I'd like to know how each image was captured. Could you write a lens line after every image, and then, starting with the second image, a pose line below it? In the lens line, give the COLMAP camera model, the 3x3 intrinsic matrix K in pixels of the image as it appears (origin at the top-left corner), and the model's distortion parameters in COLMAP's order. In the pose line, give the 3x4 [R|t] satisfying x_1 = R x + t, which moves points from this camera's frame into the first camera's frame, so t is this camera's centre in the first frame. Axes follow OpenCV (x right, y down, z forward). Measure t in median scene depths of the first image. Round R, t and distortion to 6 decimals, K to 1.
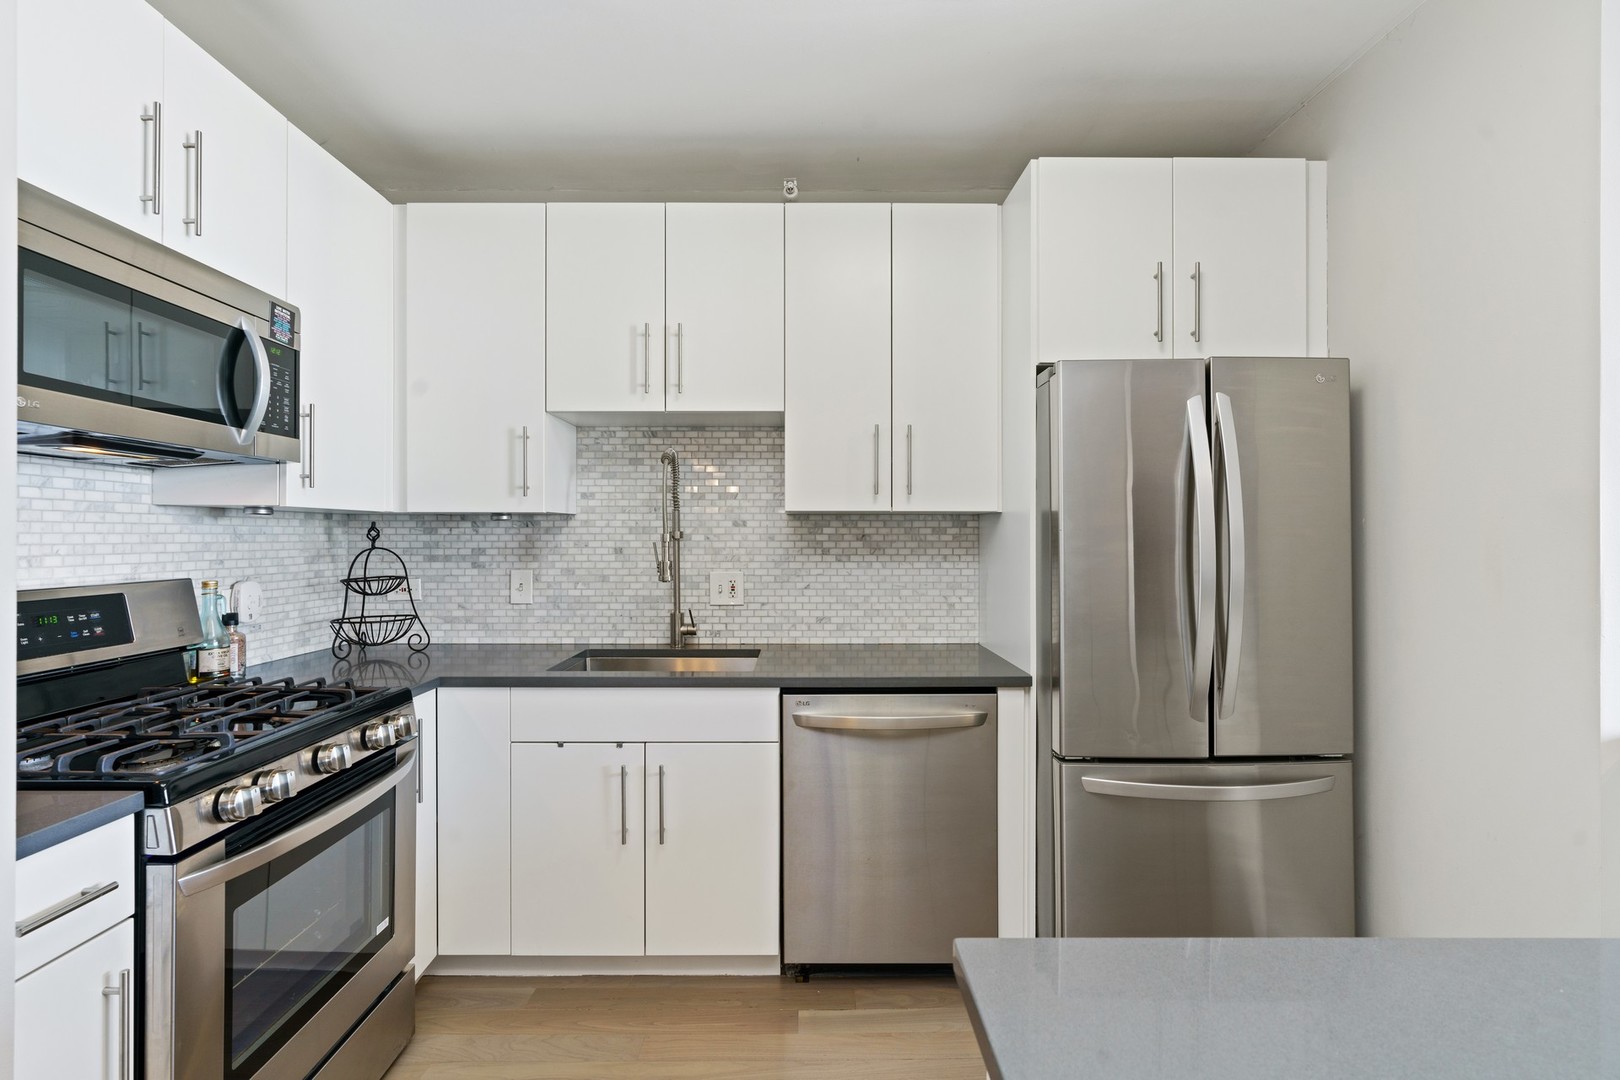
lens RADIAL K [[761.4, 0, 806.0], [0, 761.4, 534.3], [0, 0, 1]] dist [-0.007497, -0.000699]
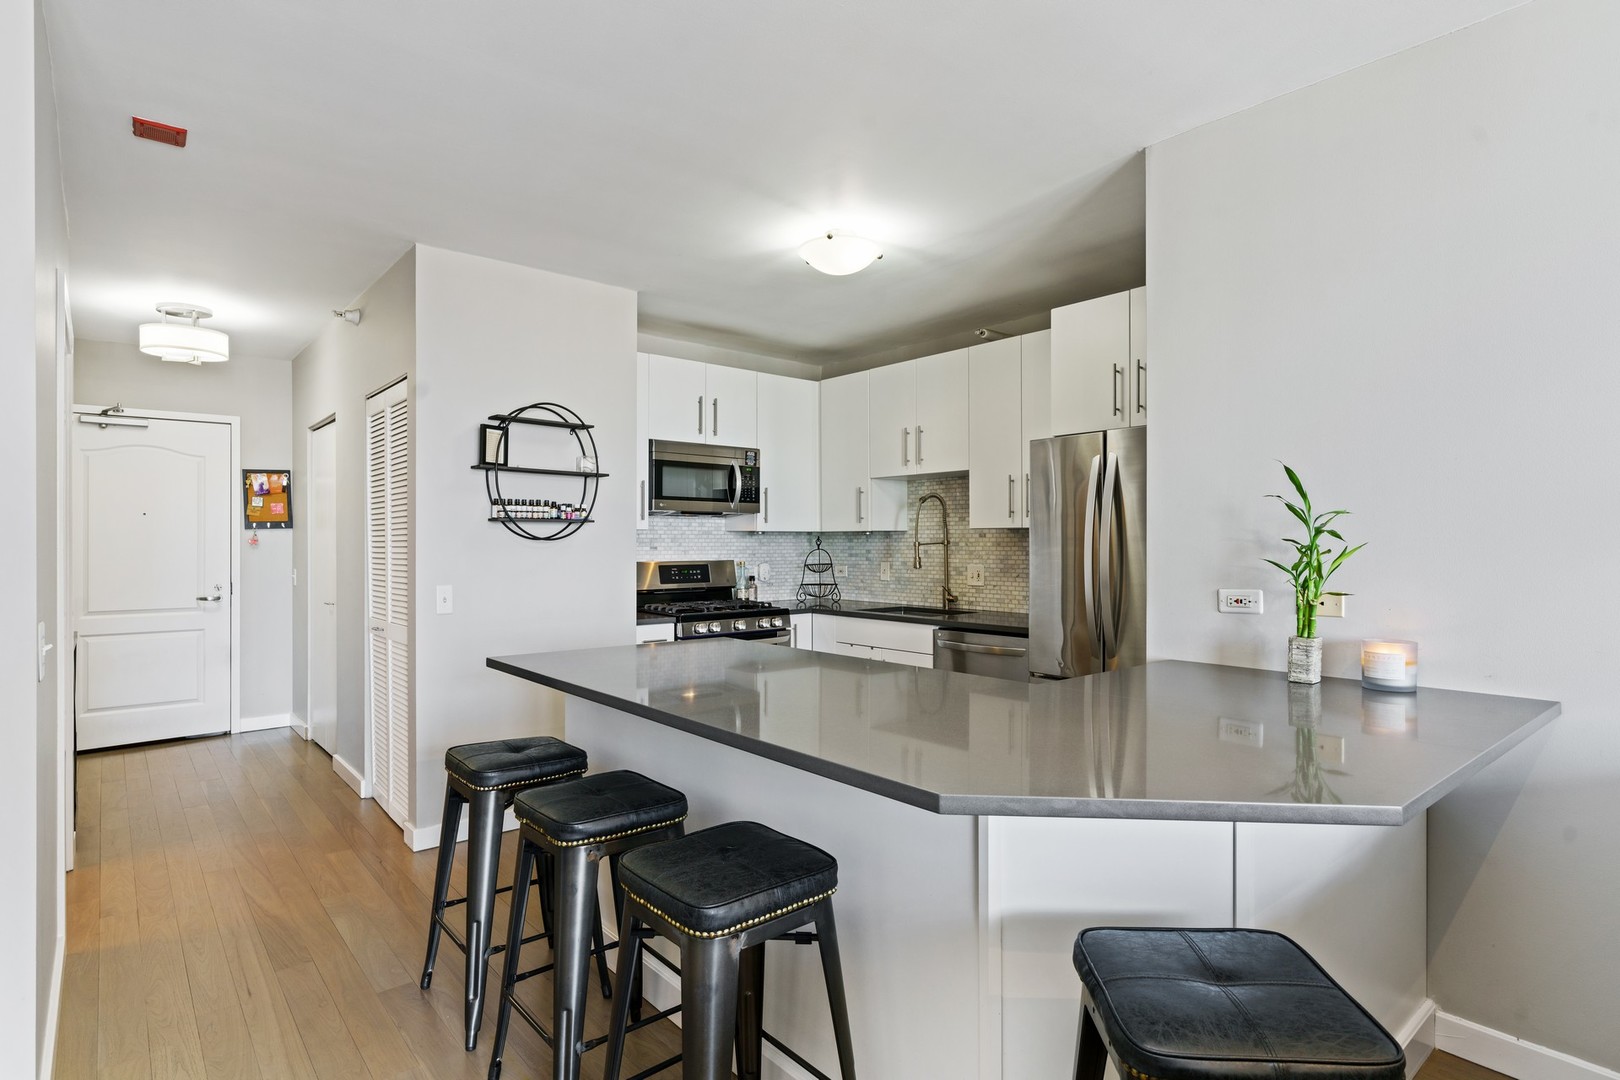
lens RADIAL K [[831.2, 0, 806.5], [0, 831.2, 538.3], [0, 0, 1]] dist [-0.010410, 0.000449]
pose [[0.647969, -0.005318, -0.761648, 1.122824], [0.001736, 0.999983, -0.005505, 0.000962], [0.761664, 0.002244, 0.647968, -0.468490]]
